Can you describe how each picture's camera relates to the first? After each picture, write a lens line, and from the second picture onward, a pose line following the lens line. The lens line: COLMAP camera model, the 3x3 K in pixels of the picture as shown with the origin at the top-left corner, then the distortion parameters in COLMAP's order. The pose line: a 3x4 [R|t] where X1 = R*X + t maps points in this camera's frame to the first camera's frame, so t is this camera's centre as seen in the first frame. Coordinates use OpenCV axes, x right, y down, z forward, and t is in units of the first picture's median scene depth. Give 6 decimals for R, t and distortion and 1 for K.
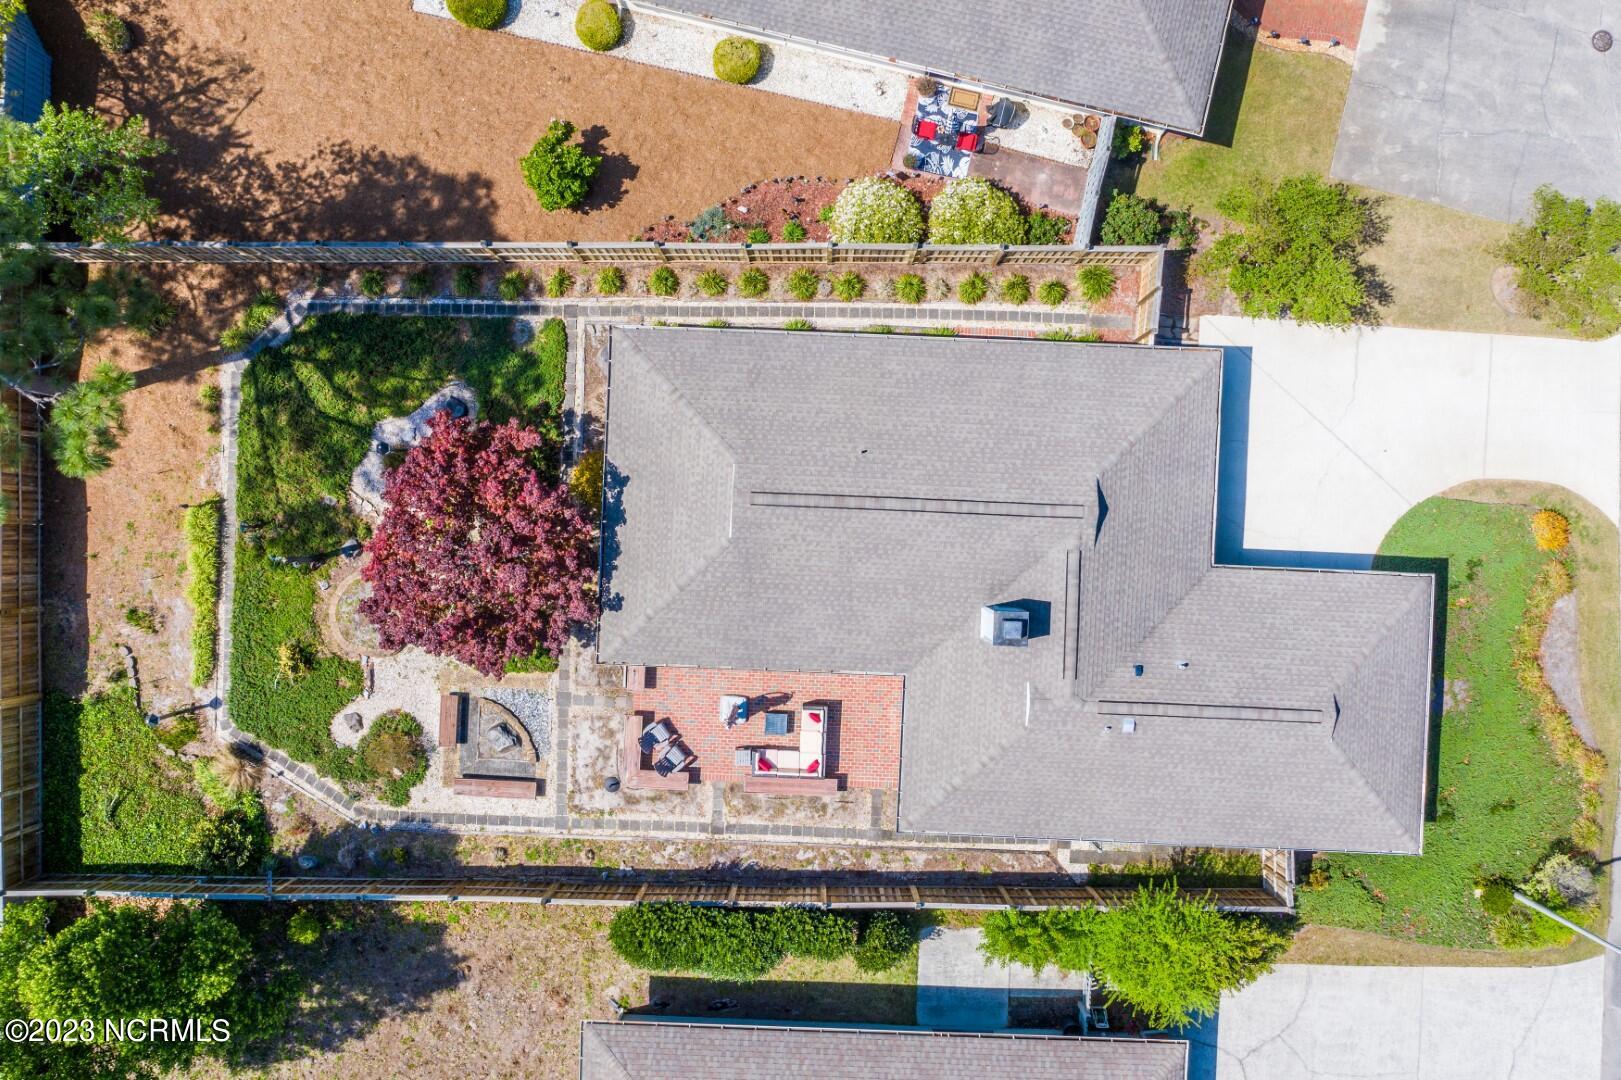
lens RADIAL K [[1276.2, 0, 810.5], [0, 1276.2, 540.0], [0, 0, 1]] dist [-0.015125, 0.002495]
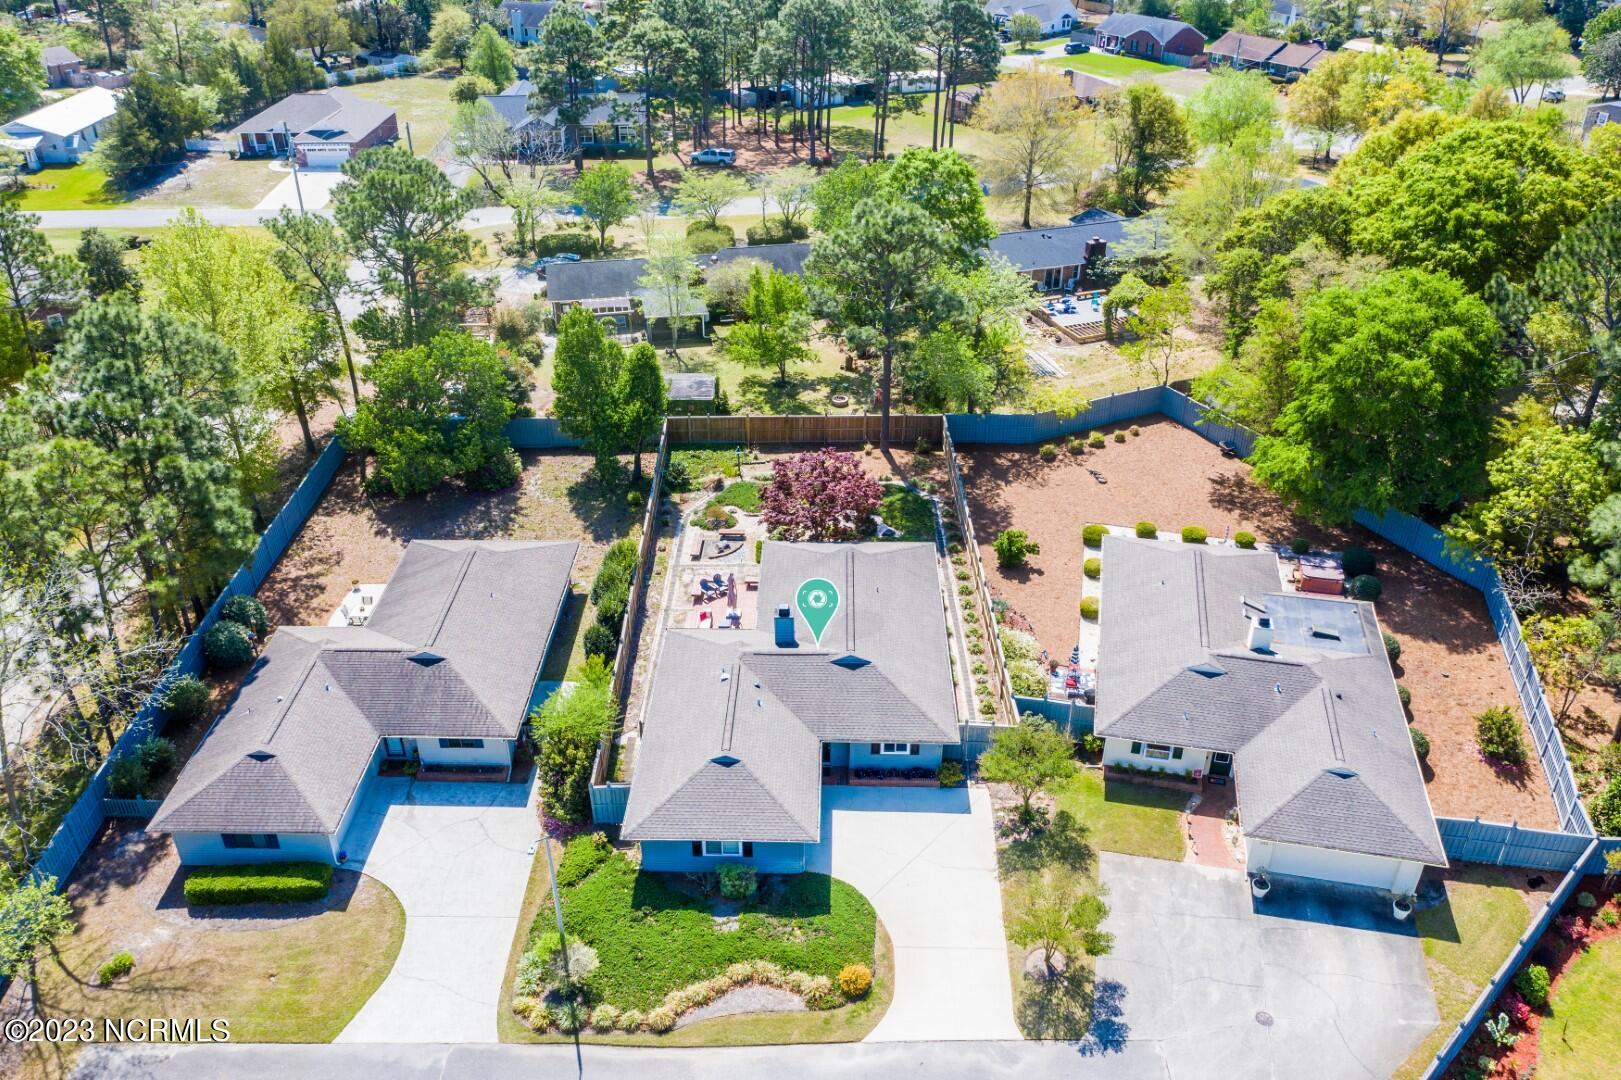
lens RADIAL K [[1273.0, 0, 810.5], [0, 1273.0, 540.0], [0, 0, 1]] dist [-0.029407, -0.000085]
pose [[0.020824, 0.510877, -0.859402, 1.424897], [-0.999782, 0.009376, -0.018652, 0.055880], [-0.001471, 0.859603, 0.510961, -0.005491]]
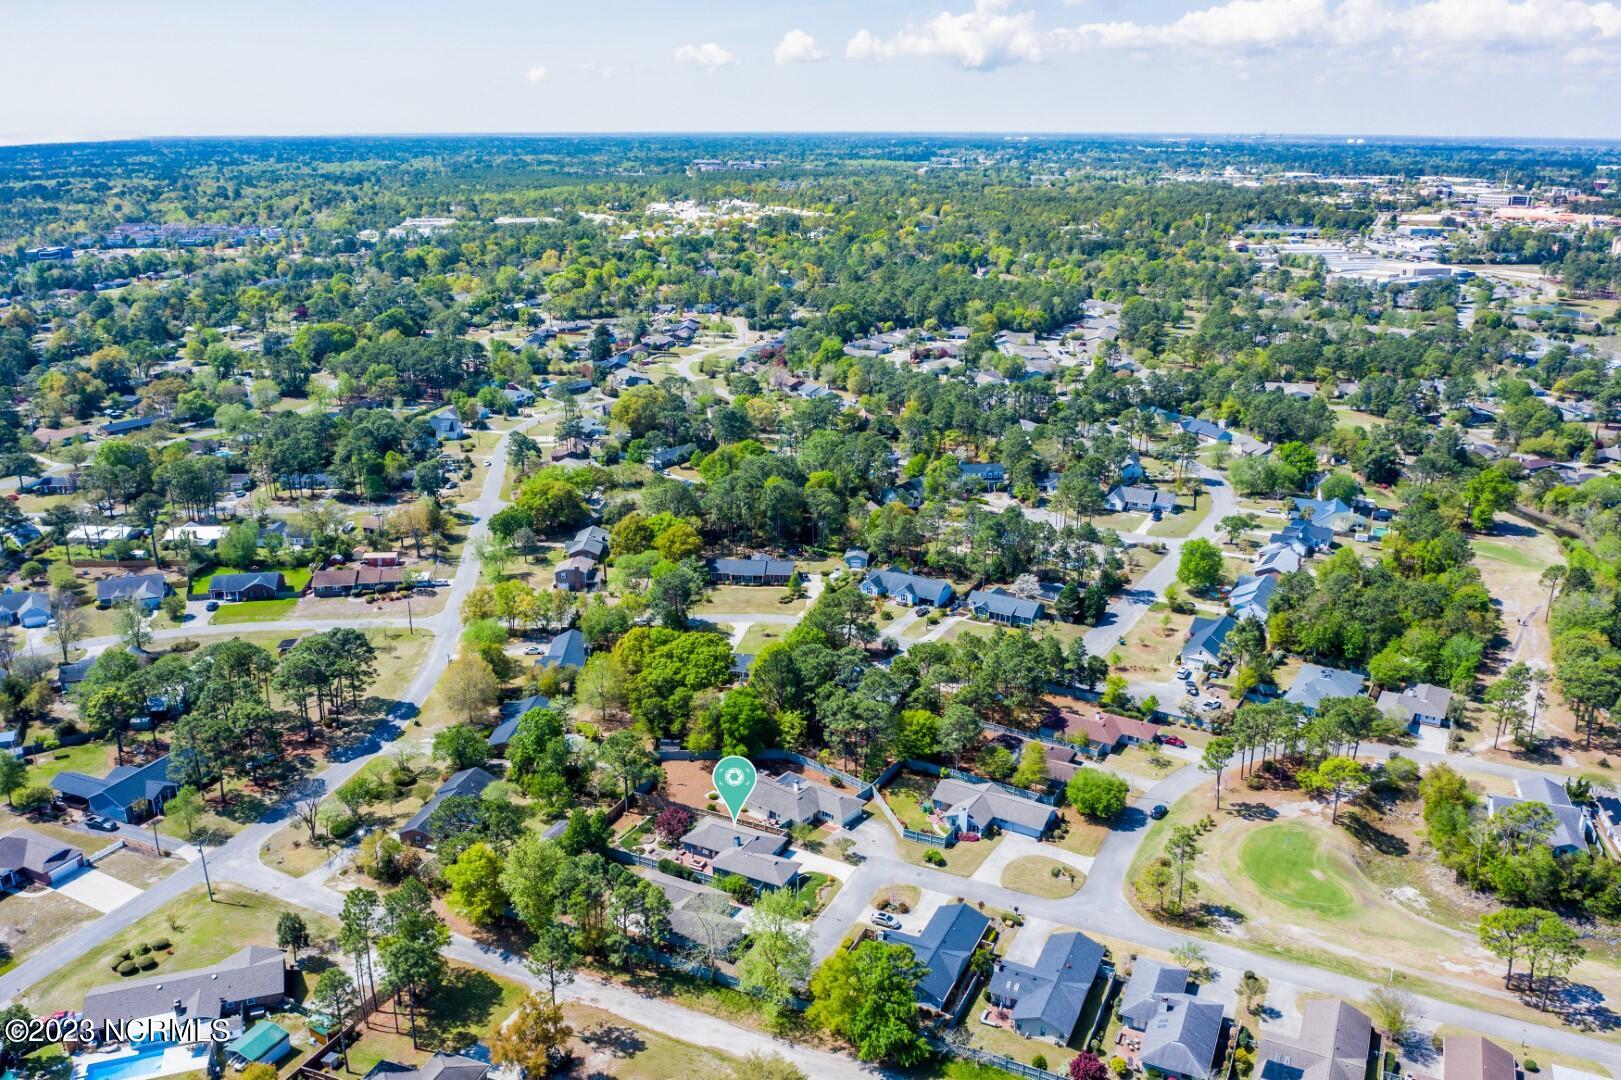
lens RADIAL K [[1276.2, 0, 810.5], [0, 1276.2, 540.0], [0, 0, 1]] dist [-0.015125, 0.002495]
pose [[0.915770, 0.129108, -0.380389, 2.478077], [-0.401592, 0.272051, -0.874478, 4.625366], [-0.009417, 0.953582, 0.300985, -2.174577]]
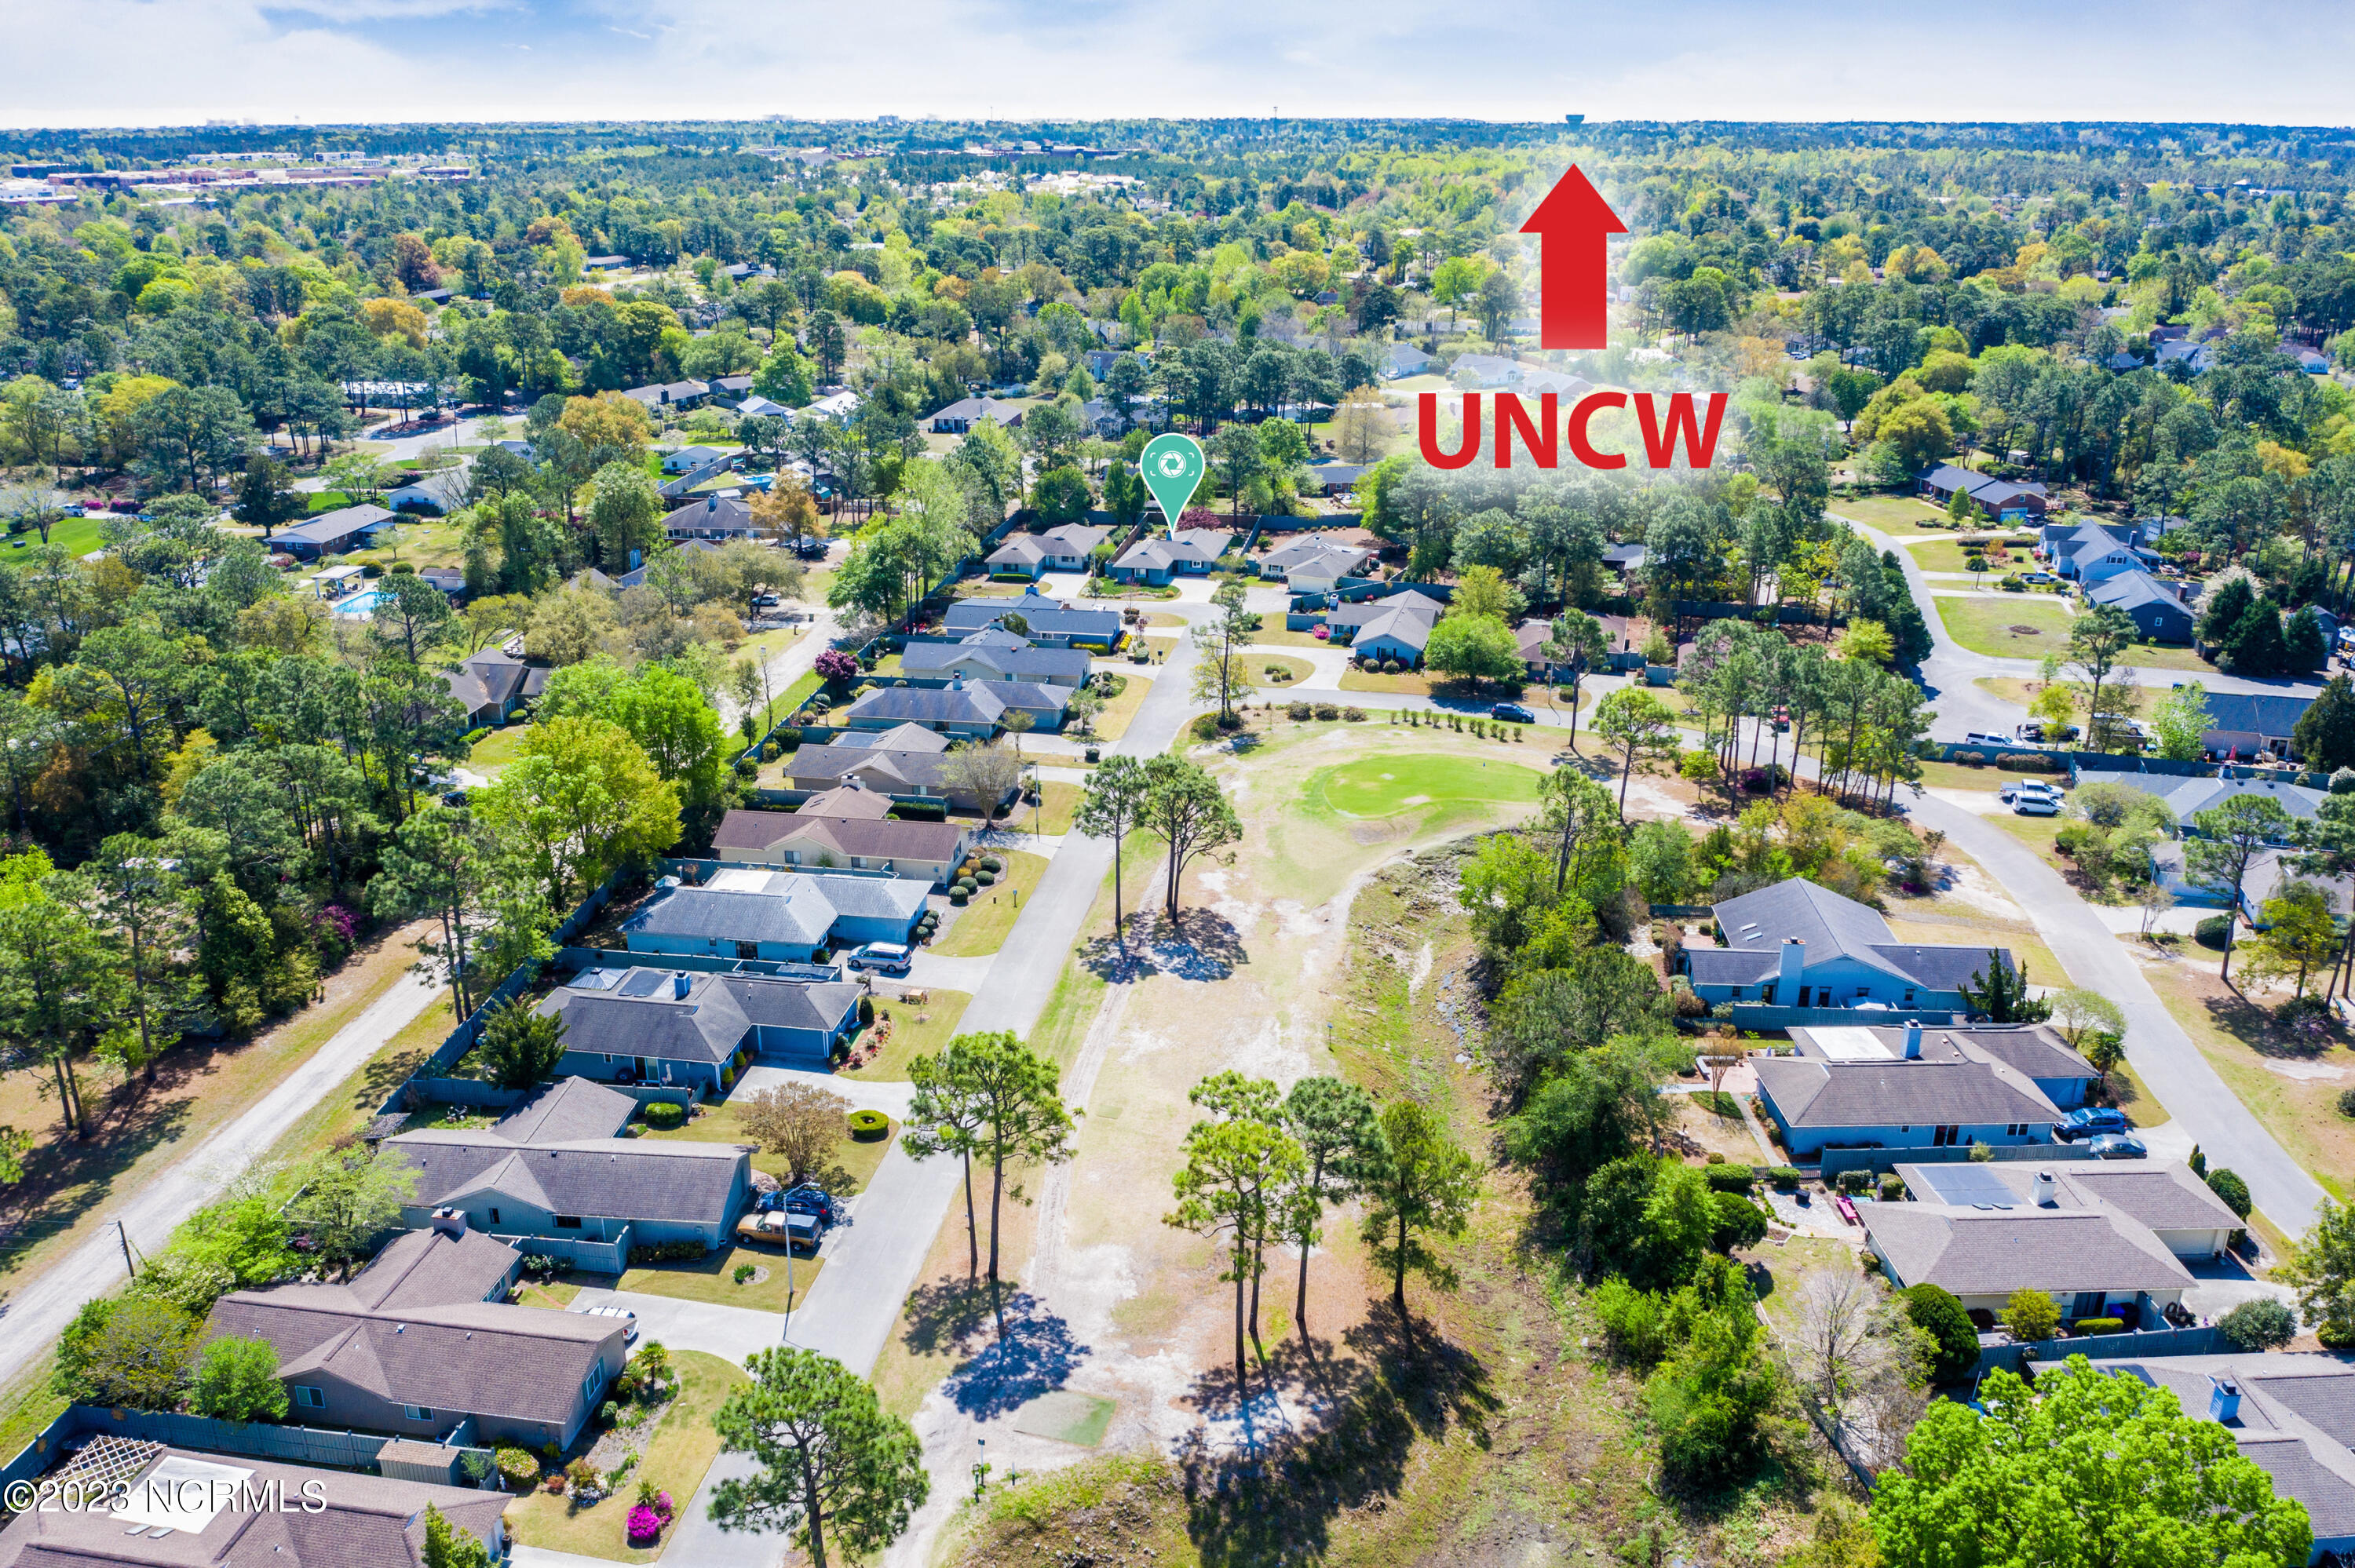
lens RADIAL K [[1872.4, 0, 1177.5], [0, 1872.4, 784.0], [0, 0, 1]] dist [-0.022636, -0.004086]
pose [[-0.143344, 0.346149, -0.927164, 7.279490], [-0.989672, -0.051426, 0.133809, -1.003427], [-0.001363, 0.936769, 0.349945, -0.776305]]
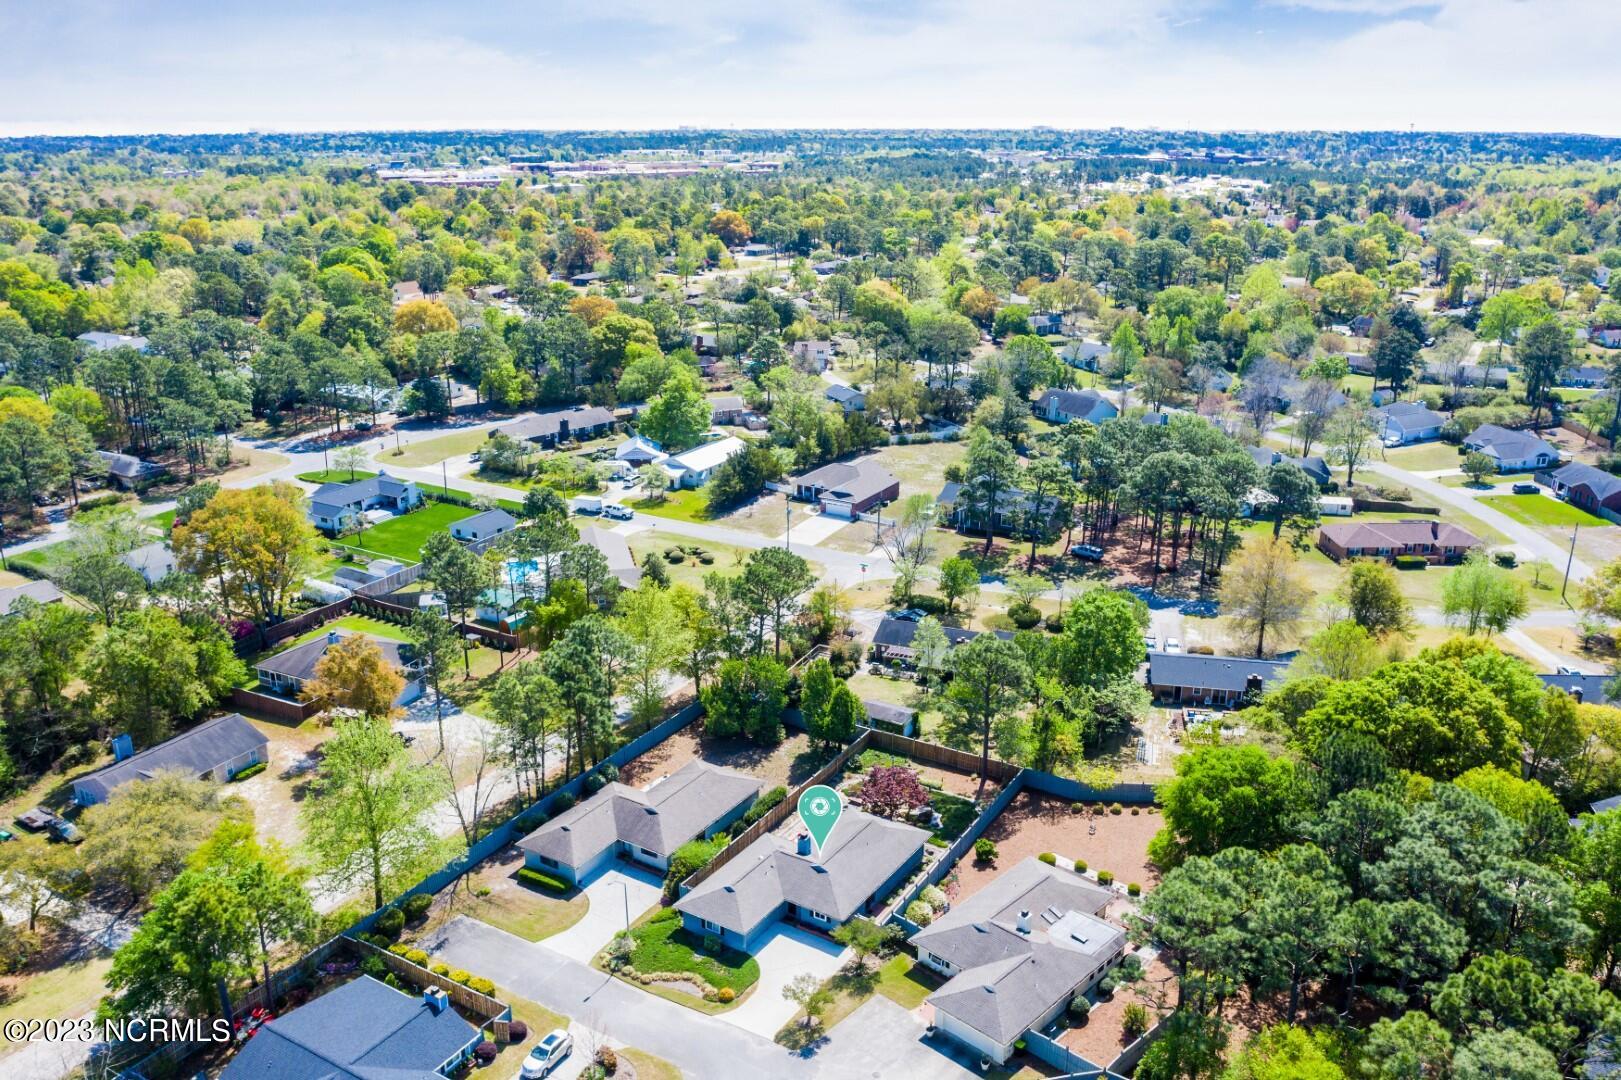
lens RADIAL K [[1289.0, 0, 810.5], [0, 1289.0, 540.0], [0, 0, 1]] dist [-0.022636, -0.004086]
pose [[-0.501657, 0.277510, -0.819347, 2.495658], [-0.865064, -0.158546, 0.475949, -1.331406], [0.002176, 0.947550, 0.319600, -0.824295]]
